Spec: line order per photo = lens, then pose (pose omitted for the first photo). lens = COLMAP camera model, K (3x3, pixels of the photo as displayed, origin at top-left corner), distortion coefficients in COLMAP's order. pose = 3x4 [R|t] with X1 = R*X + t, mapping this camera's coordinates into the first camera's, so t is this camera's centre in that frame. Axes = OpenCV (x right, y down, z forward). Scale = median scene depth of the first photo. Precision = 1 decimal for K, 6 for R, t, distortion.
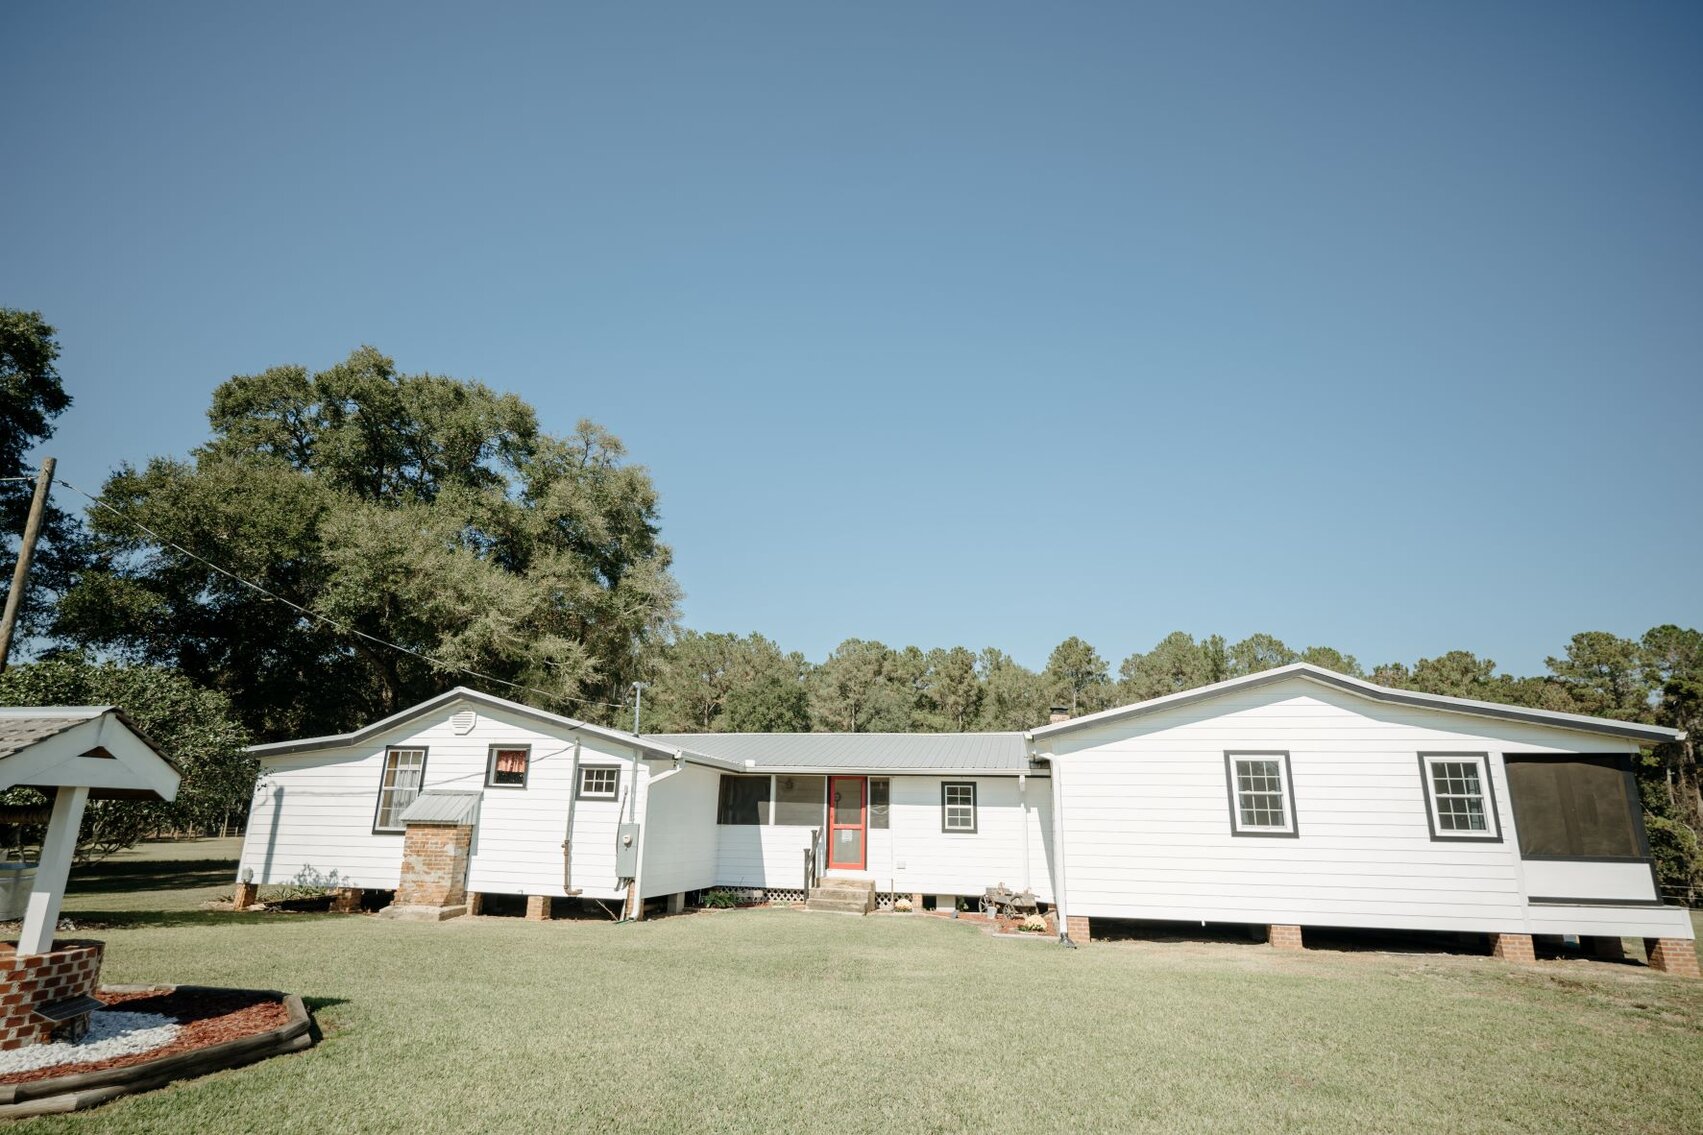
lens RADIAL K [[900.8, 0, 845.2], [0, 900.8, 562.3], [0, 0, 1]] dist [-0.003168, 0.000583]
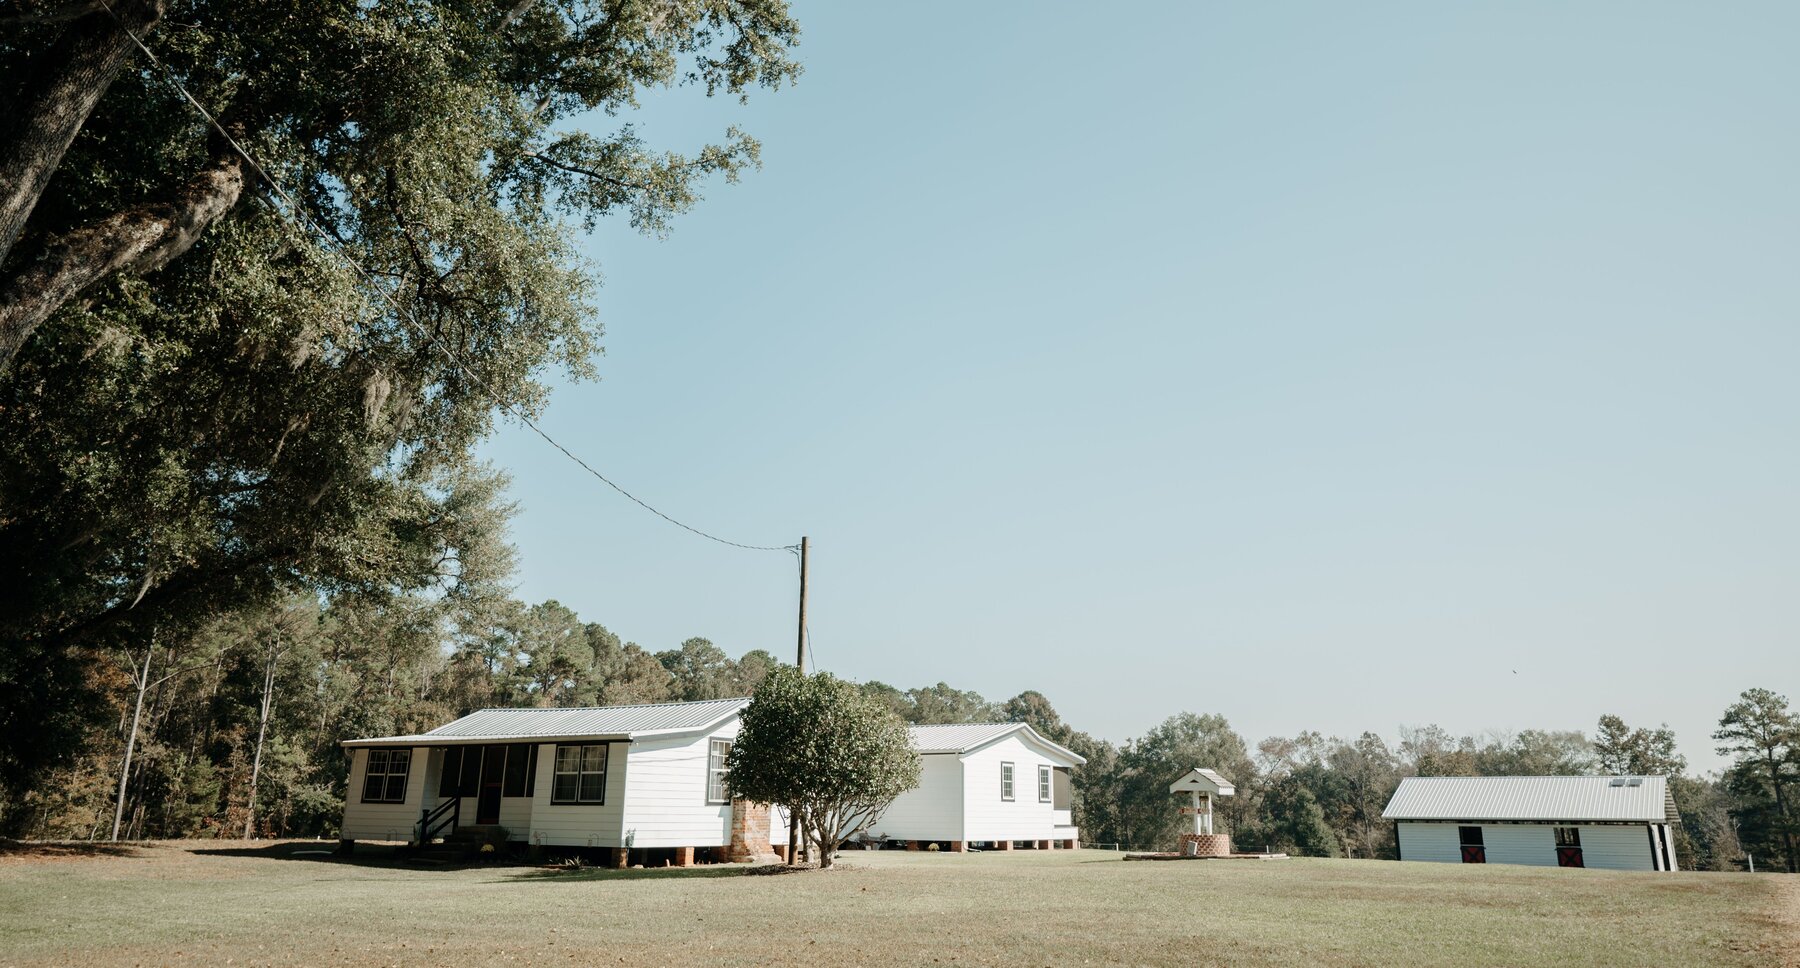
lens RADIAL K [[1318.1, 0, 909.7], [0, 1318.1, 367.9], [0, 0, 1]] dist [-0.008356, 0.008899]
pose [[0.357798, 0.283853, 0.889611, -2.401032], [-0.267421, 0.943925, -0.193628, -0.009560], [-0.894688, -0.168621, 0.413642, 0.043437]]
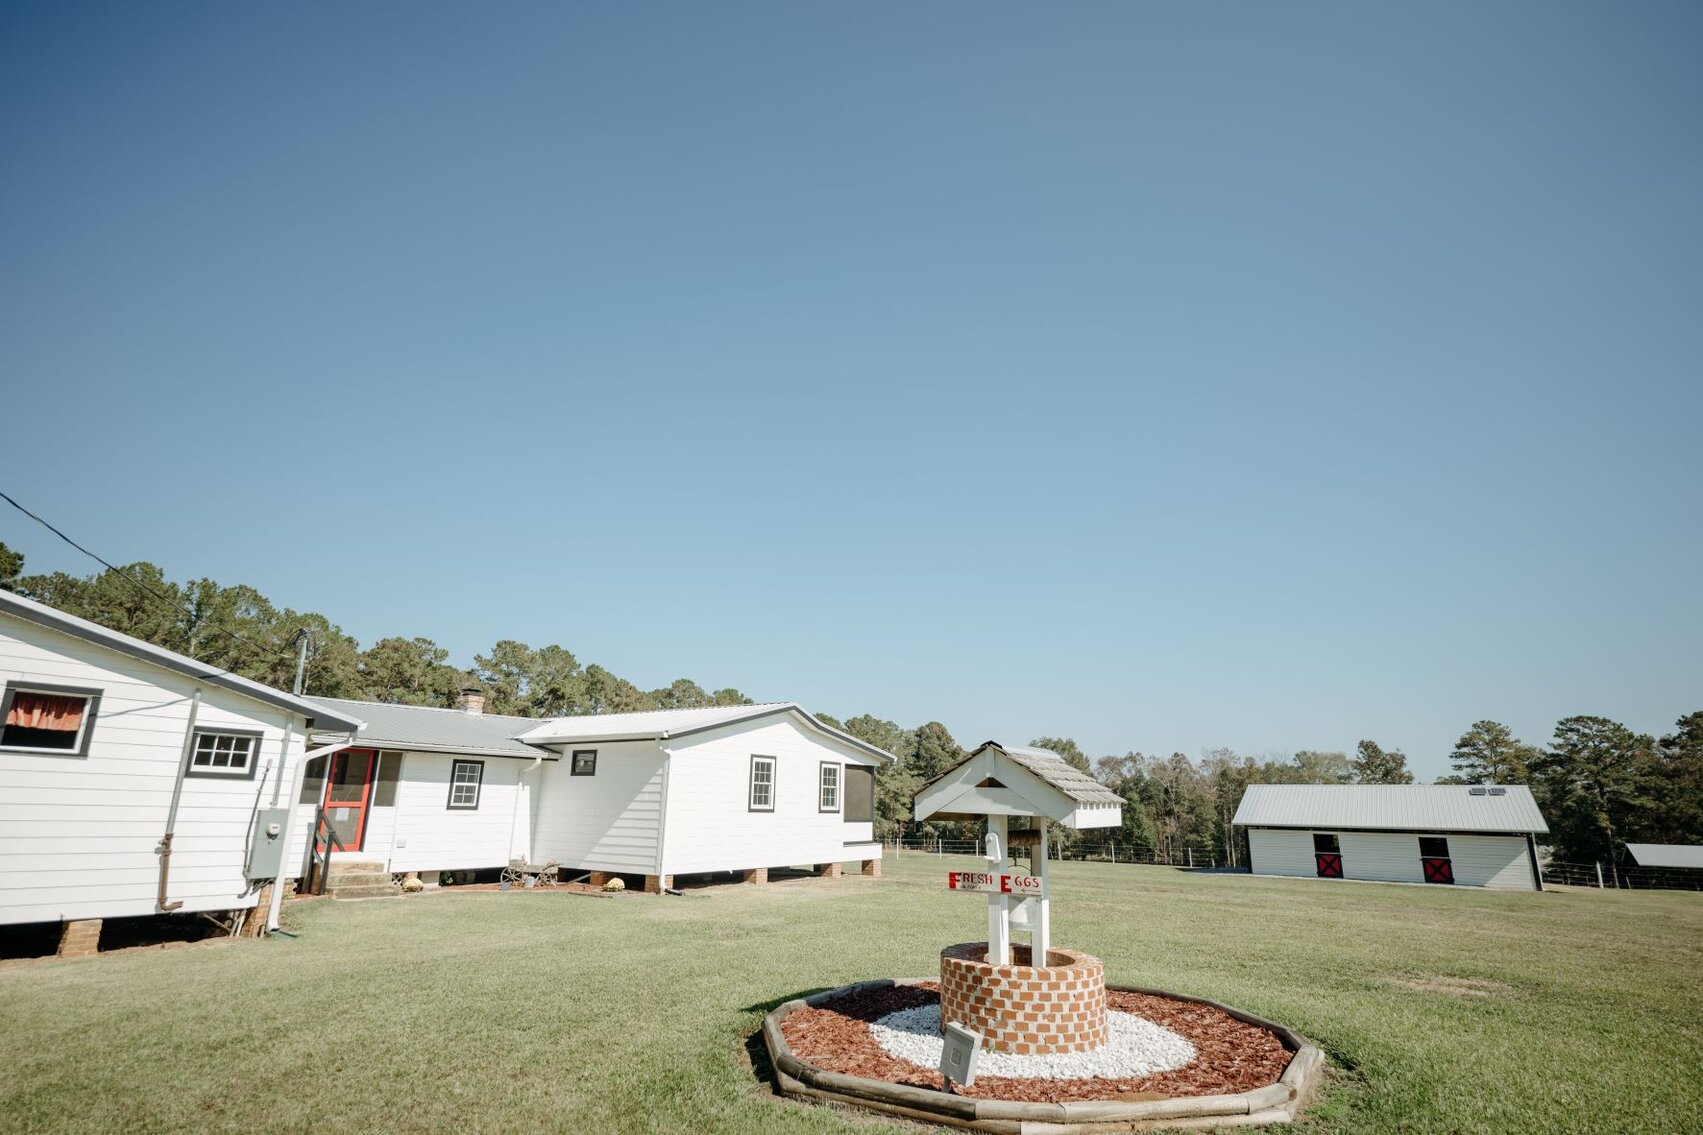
lens RADIAL K [[848.7, 0, 852.1], [0, 848.7, 565.0], [0, 0, 1]] dist [0.003102, -0.001188]
pose [[0.377574, 0.239577, 0.894450, -0.736628], [-0.272873, 0.951844, -0.139762, 0.055185], [-0.884860, -0.191301, 0.424766, 0.280980]]
